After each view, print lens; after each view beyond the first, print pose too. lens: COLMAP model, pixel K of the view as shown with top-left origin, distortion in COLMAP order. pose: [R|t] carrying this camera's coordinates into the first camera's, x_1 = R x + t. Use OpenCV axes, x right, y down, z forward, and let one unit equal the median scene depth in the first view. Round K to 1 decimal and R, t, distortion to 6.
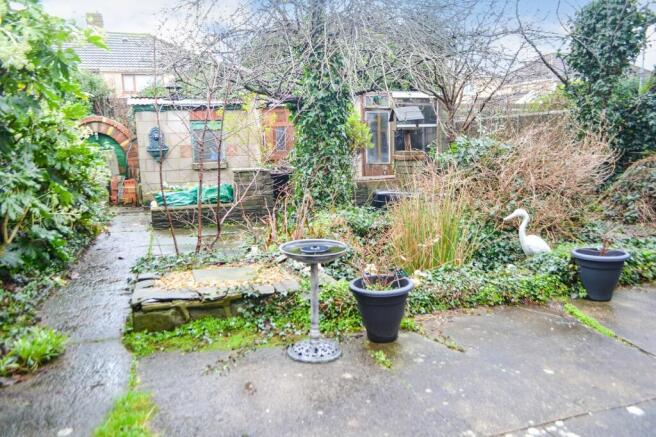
lens RADIAL K [[514.5, 0, 328.0], [0, 514.5, 218.5], [0, 0, 1]] dist [-0.008598, -0.000030]
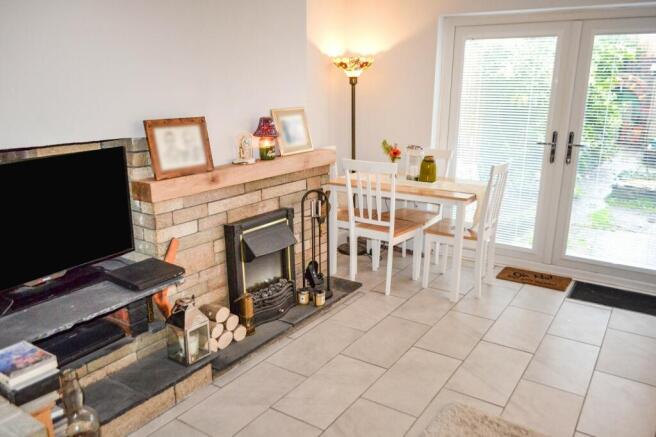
lens RADIAL K [[514.5, 0, 328.0], [0, 514.5, 218.5], [0, 0, 1]] dist [-0.008598, -0.000030]
pose [[0.599056, 0.238132, -0.764477, 0.324399], [-0.144897, 0.971230, 0.188991, 0.032782], [0.787487, -0.002445, 0.616326, -0.713036]]
